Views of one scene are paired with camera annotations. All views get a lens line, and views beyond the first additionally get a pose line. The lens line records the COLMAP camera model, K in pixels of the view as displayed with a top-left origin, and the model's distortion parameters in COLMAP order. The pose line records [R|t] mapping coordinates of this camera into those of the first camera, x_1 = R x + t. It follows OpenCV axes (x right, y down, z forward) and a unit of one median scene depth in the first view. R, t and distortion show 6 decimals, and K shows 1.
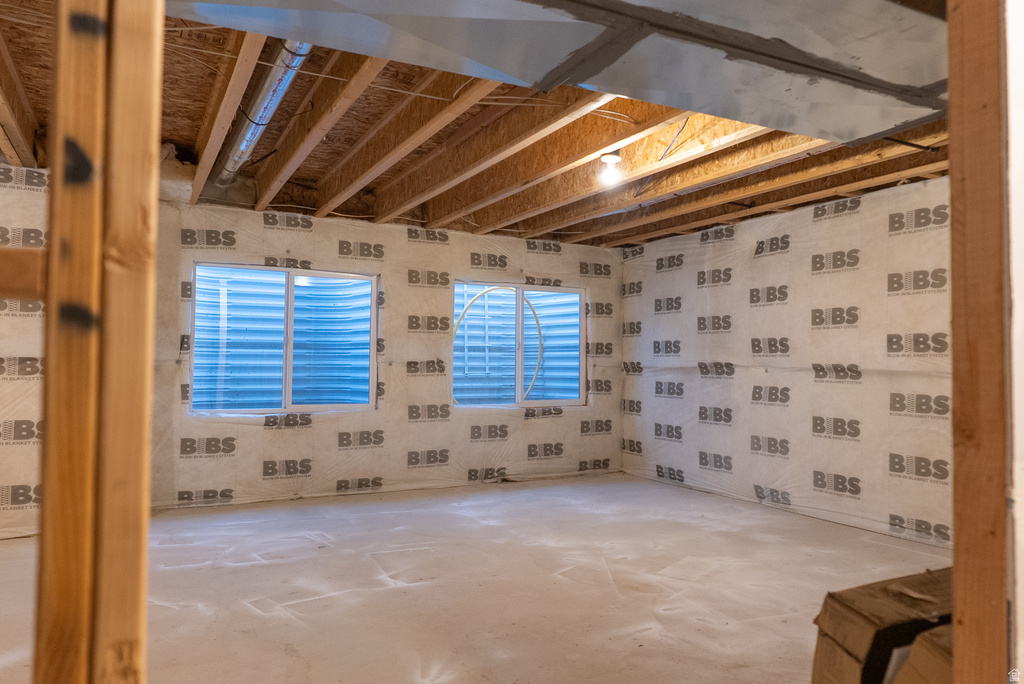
lens RADIAL K [[730.4, 0, 513.5], [0, 730.4, 337.8], [0, 0, 1]] dist [-0.008339, -0.000825]
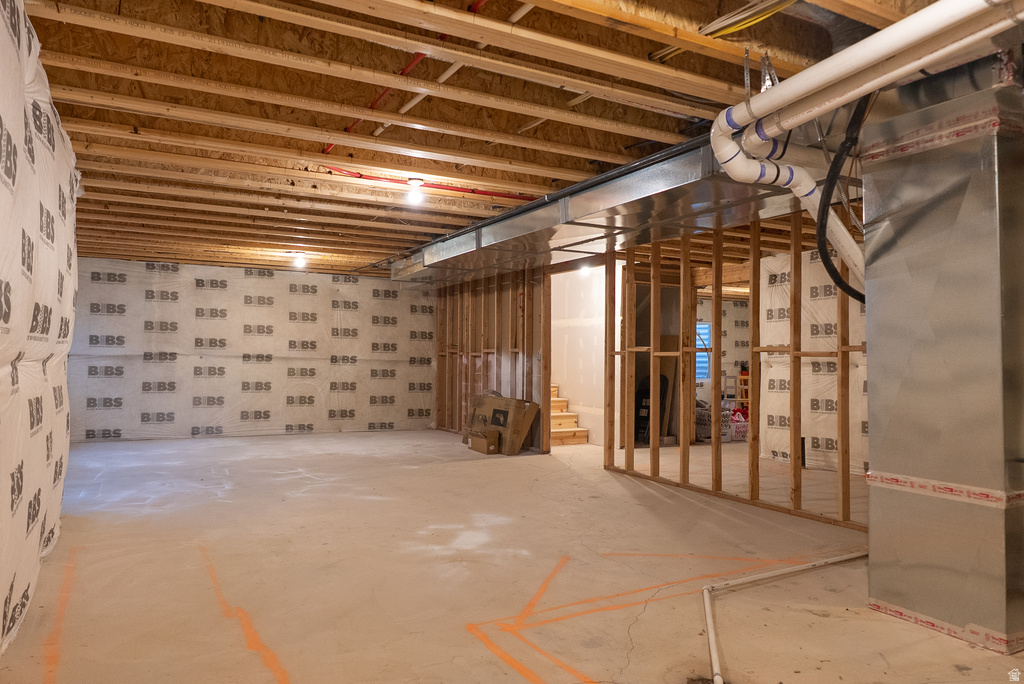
lens RADIAL K [[730.4, 0, 512.2], [0, 730.4, 345.4], [0, 0, 1]] dist [-0.008339, -0.000825]
pose [[-0.037214, 0.021657, 0.999073, -1.382757], [-0.039485, 0.998953, -0.023125, 0.028527], [-0.998527, -0.040309, -0.036320, 0.359293]]
